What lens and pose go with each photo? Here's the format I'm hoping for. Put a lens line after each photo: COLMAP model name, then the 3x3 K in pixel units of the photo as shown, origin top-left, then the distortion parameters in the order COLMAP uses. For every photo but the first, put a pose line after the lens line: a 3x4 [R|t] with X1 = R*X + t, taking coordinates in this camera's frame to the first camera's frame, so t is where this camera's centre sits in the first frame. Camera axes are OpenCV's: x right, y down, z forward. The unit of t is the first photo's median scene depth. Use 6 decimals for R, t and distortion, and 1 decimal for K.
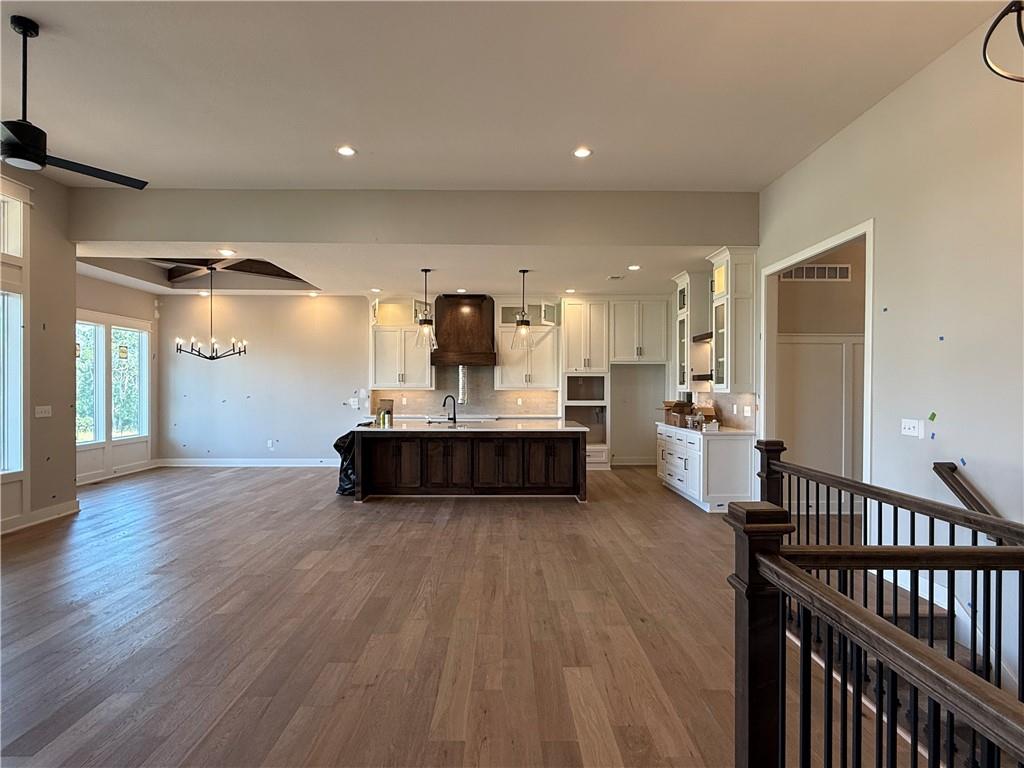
lens RADIAL K [[559.9, 0, 511.3], [0, 559.9, 386.6], [0, 0, 1]] dist [-0.000487, 0.001233]
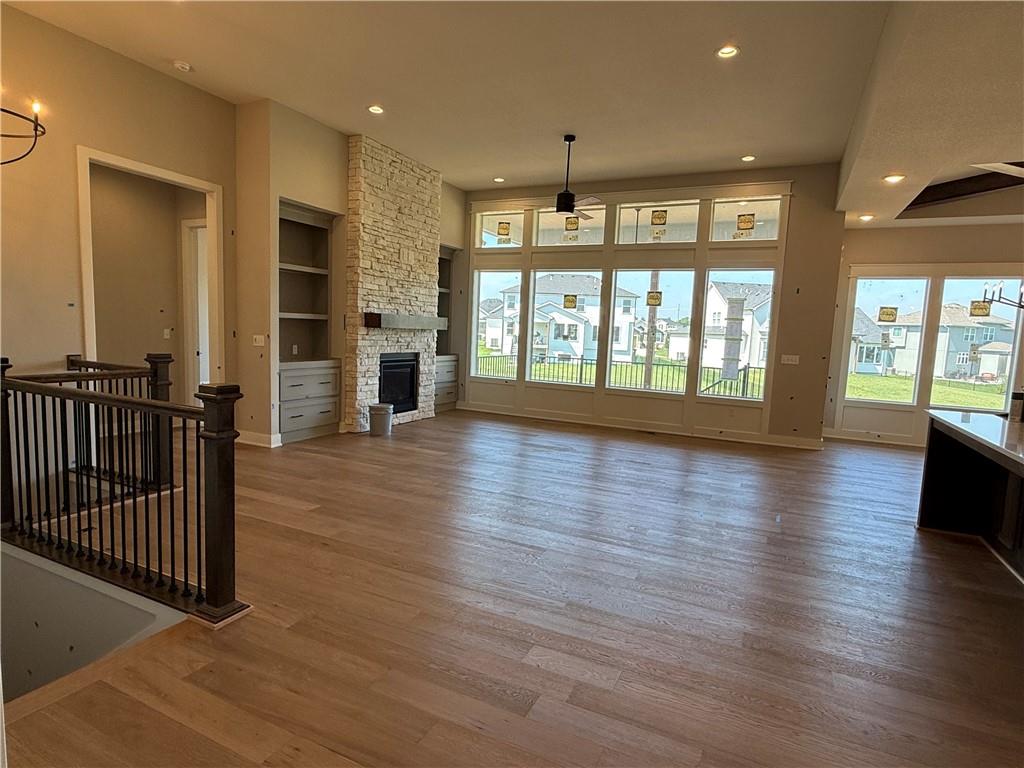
lens RADIAL K [[559.9, 0, 515.0], [0, 559.9, 388.0], [0, 0, 1]] dist [-0.000487, 0.001233]
pose [[-0.450288, 0.070283, -0.890113, 0.423842], [-0.042461, 0.994084, 0.099973, 0.006840], [0.891873, 0.082812, -0.444640, 0.761971]]
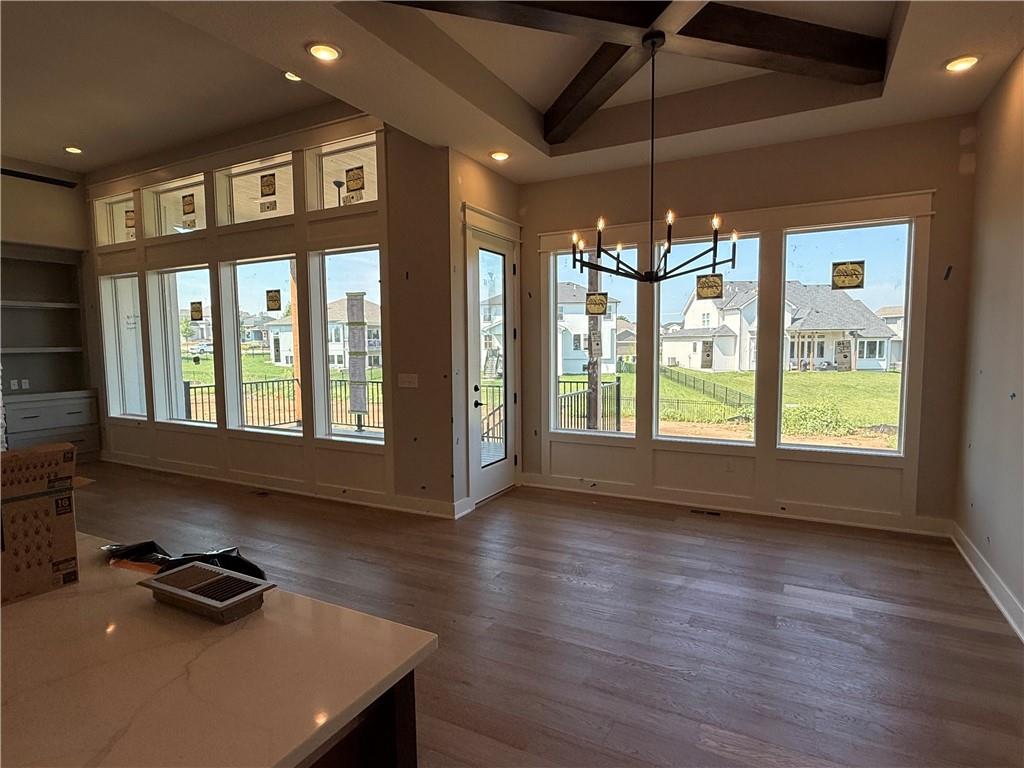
lens RADIAL K [[559.9, 0, 506.3], [0, 559.9, 390.5], [0, 0, 1]] dist [-0.000487, 0.001233]
pose [[-0.489880, 0.076530, -0.868424, -0.144589], [0.009935, 0.996565, 0.082218, -0.005224], [0.871733, 0.031649, -0.488957, 1.148416]]
